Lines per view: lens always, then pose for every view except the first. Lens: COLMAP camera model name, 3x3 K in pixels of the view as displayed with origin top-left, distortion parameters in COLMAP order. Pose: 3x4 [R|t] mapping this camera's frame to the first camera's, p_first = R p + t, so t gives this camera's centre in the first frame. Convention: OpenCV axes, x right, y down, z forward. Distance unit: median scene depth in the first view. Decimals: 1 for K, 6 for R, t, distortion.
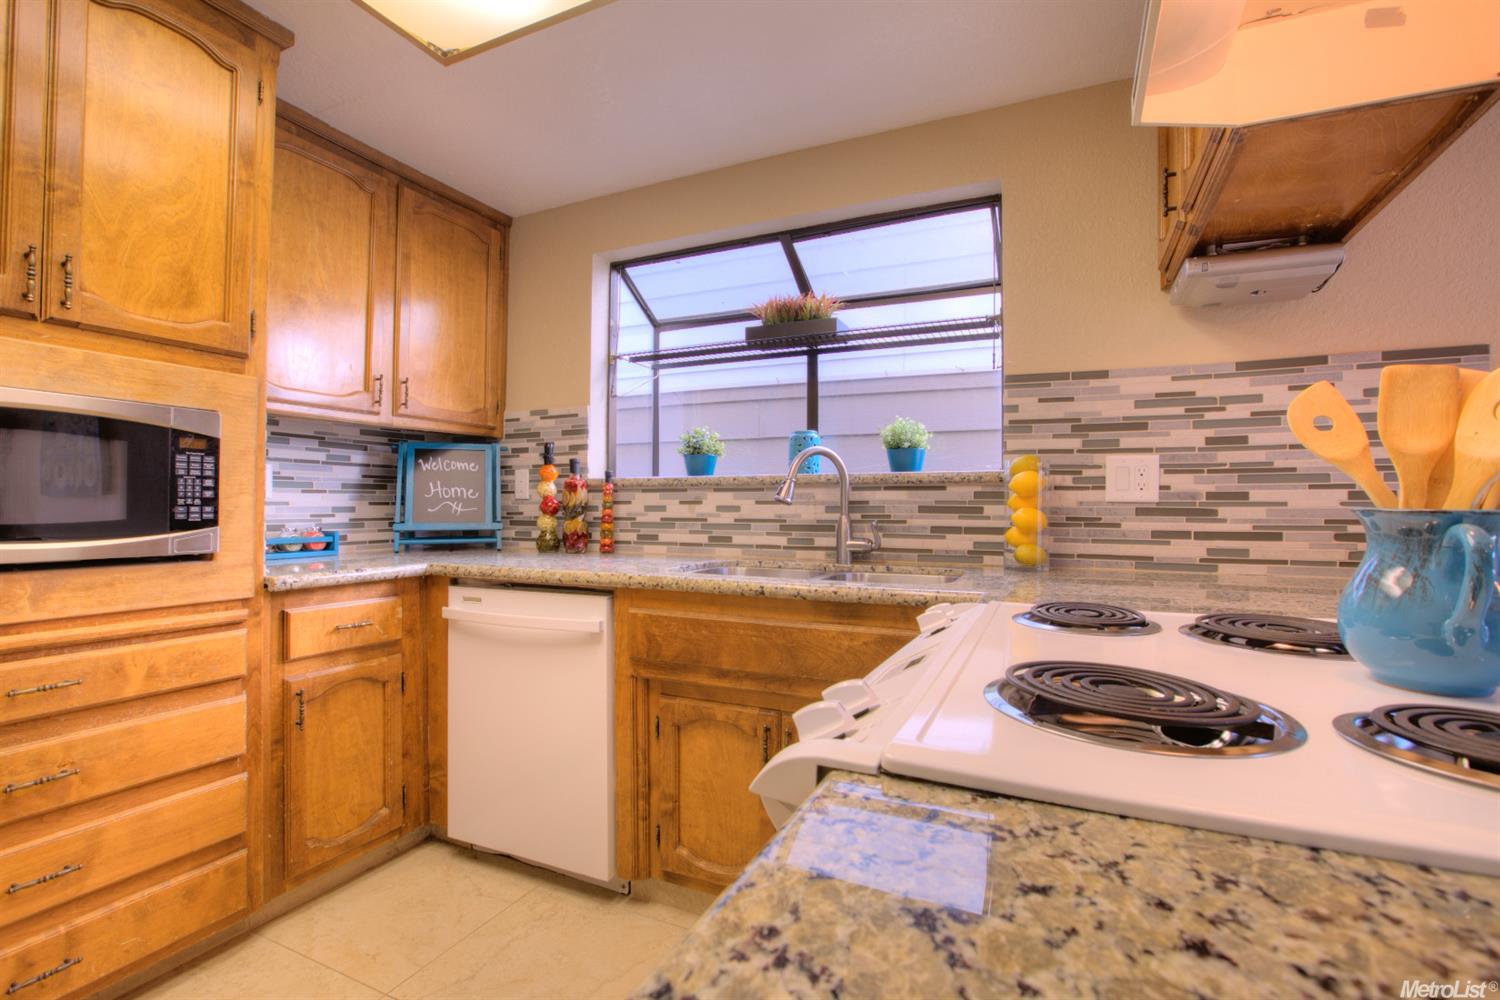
lens RADIAL K [[686.7, 0, 743.5], [0, 686.7, 501.5], [0, 0, 1]] dist [-0.044292, 0.013485]
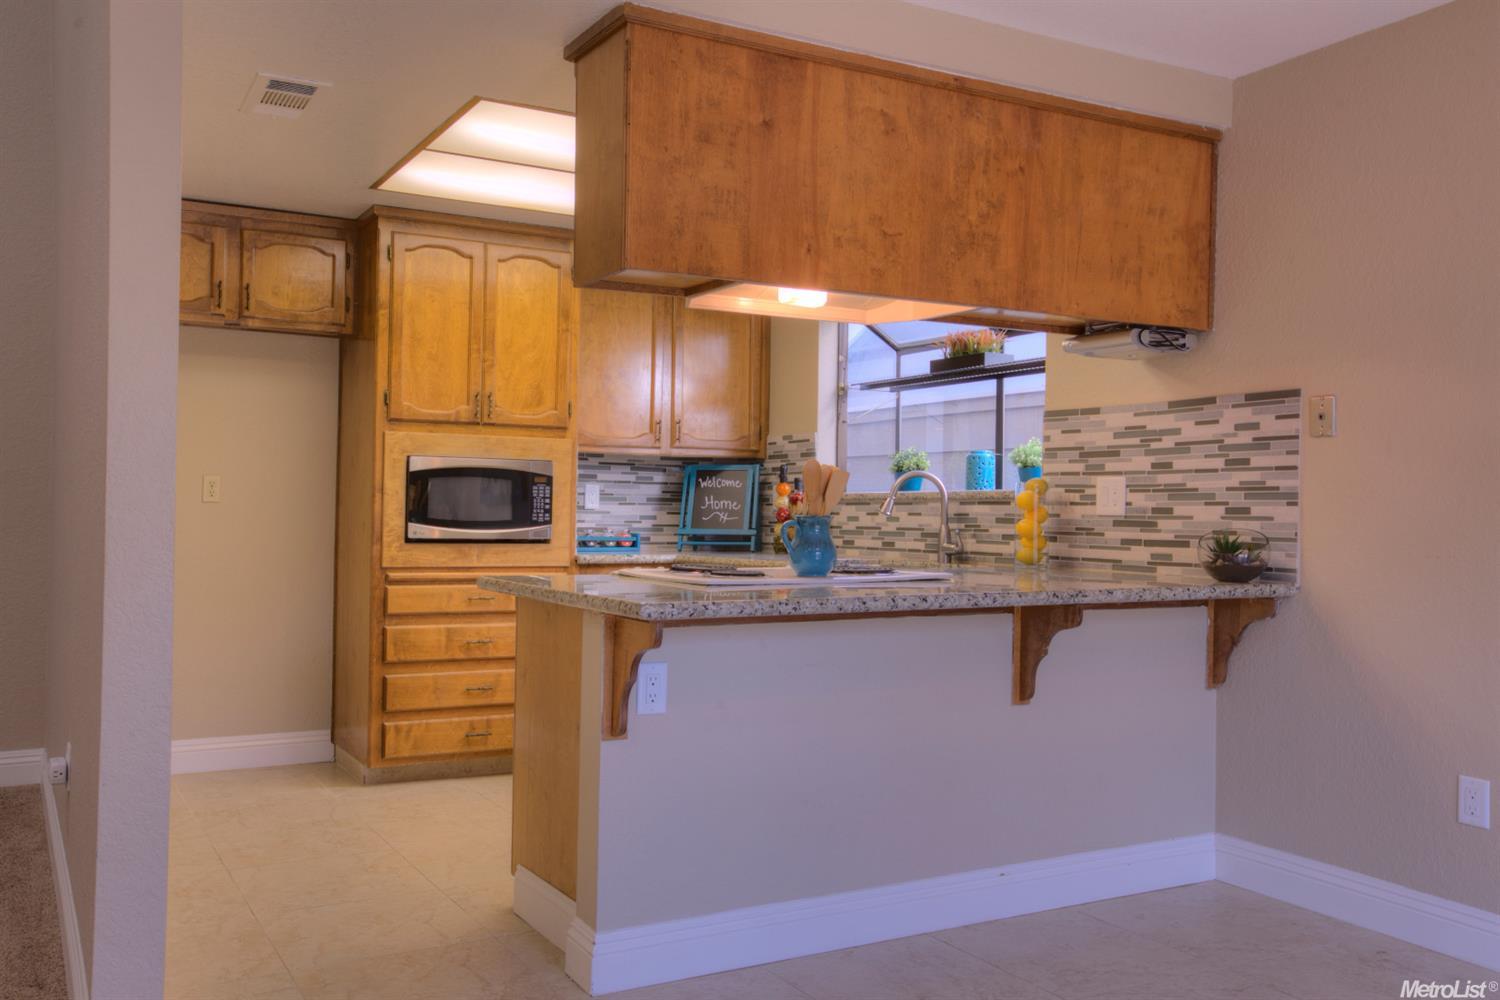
lens RADIAL K [[1297.6, 0, 735.3], [0, 1297.6, 493.8], [0, 0, 1]] dist [0.014186, 0.022544]
pose [[0.813815, -0.002245, -0.581120, 1.377244], [-0.006990, 0.999882, -0.013652, -0.001331], [0.581083, 0.015172, 0.813703, -1.300478]]
